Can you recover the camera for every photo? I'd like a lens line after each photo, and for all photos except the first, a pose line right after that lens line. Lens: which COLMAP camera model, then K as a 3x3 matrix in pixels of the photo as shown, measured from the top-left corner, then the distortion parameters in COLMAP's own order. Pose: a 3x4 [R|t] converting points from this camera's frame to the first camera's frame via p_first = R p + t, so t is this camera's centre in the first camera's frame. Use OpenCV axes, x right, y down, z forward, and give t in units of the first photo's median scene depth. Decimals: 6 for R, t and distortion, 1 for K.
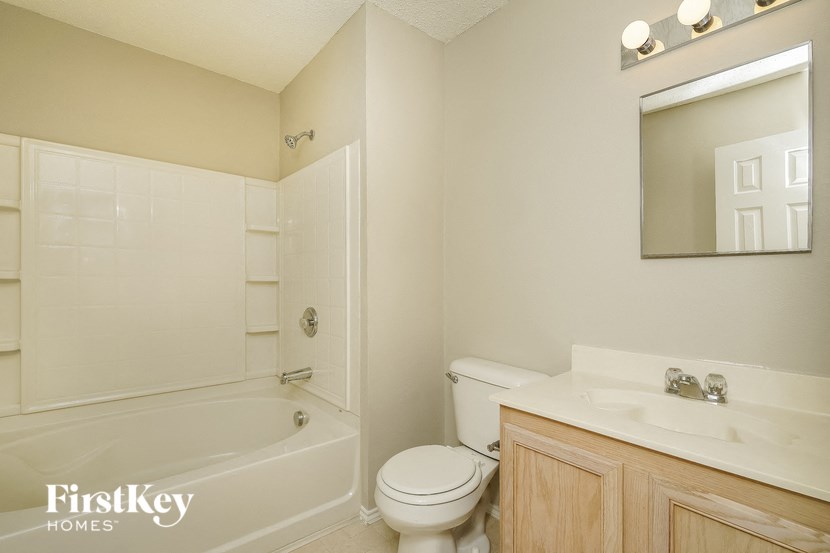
lens RADIAL K [[372.2, 0, 417.1], [0, 372.2, 280.4], [0, 0, 1]] dist [0.000711, 0.000115]
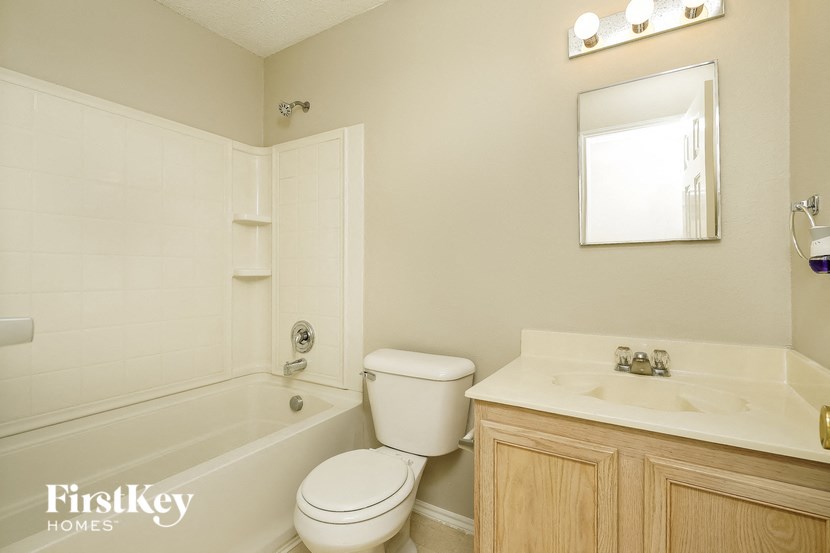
lens RADIAL K [[376.3, 0, 415.1], [0, 376.3, 274.2], [0, 0, 1]] dist [-0.004115, 0.000007]
pose [[0.958017, -0.014365, 0.286352, -0.164452], [0.014220, 0.999896, 0.002587, 0.016345], [-0.286360, 0.001594, 0.958121, 0.138536]]
